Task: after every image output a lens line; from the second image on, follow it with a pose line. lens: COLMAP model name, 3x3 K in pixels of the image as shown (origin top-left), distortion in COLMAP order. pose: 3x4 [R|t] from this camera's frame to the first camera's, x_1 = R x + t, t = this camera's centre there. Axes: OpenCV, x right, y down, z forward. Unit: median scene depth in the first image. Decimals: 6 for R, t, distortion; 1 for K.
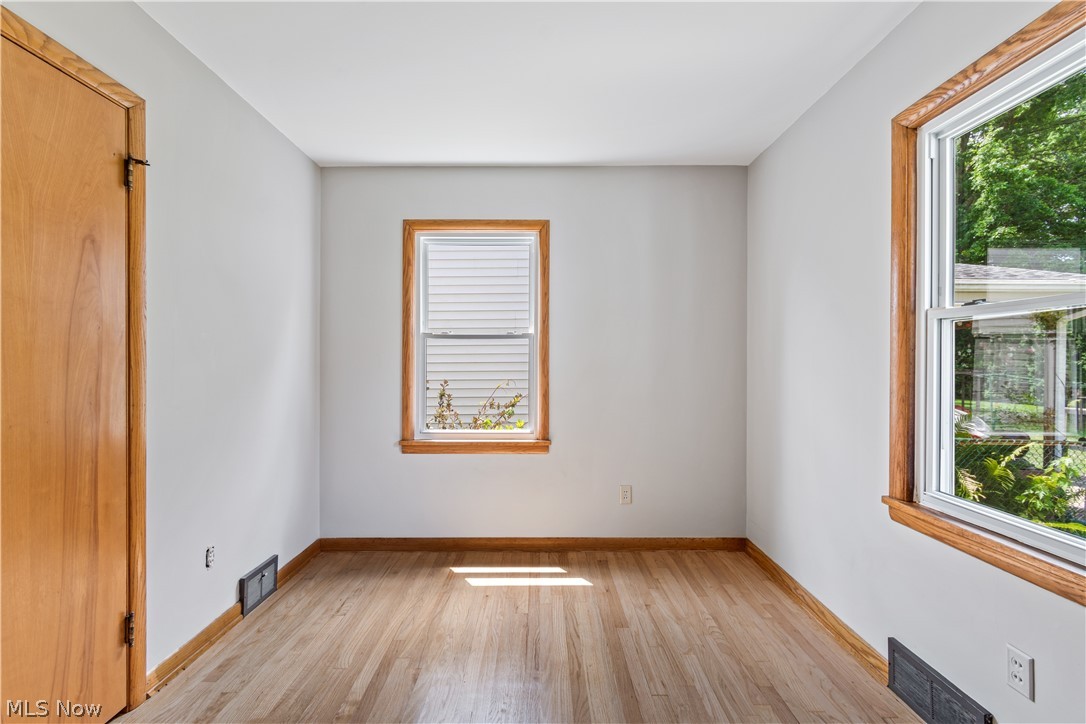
lens RADIAL K [[478.8, 0, 542.2], [0, 478.8, 359.7], [0, 0, 1]] dist [0.000147, -0.001661]
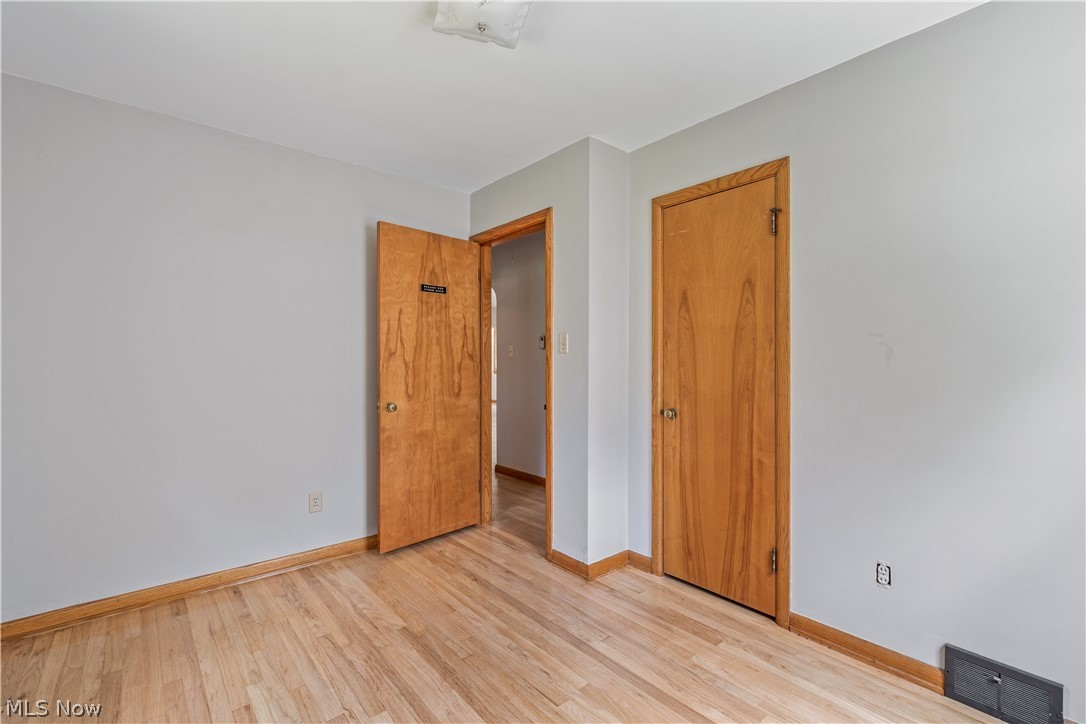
lens RADIAL K [[478.8, 0, 543.7], [0, 478.8, 361.0], [0, 0, 1]] dist [0.000147, -0.001661]
pose [[-0.772813, 0.000185, -0.634633, 0.530397], [0.001156, 0.999999, -0.001117, 0.001777], [0.634632, -0.001597, -0.772812, 1.754608]]
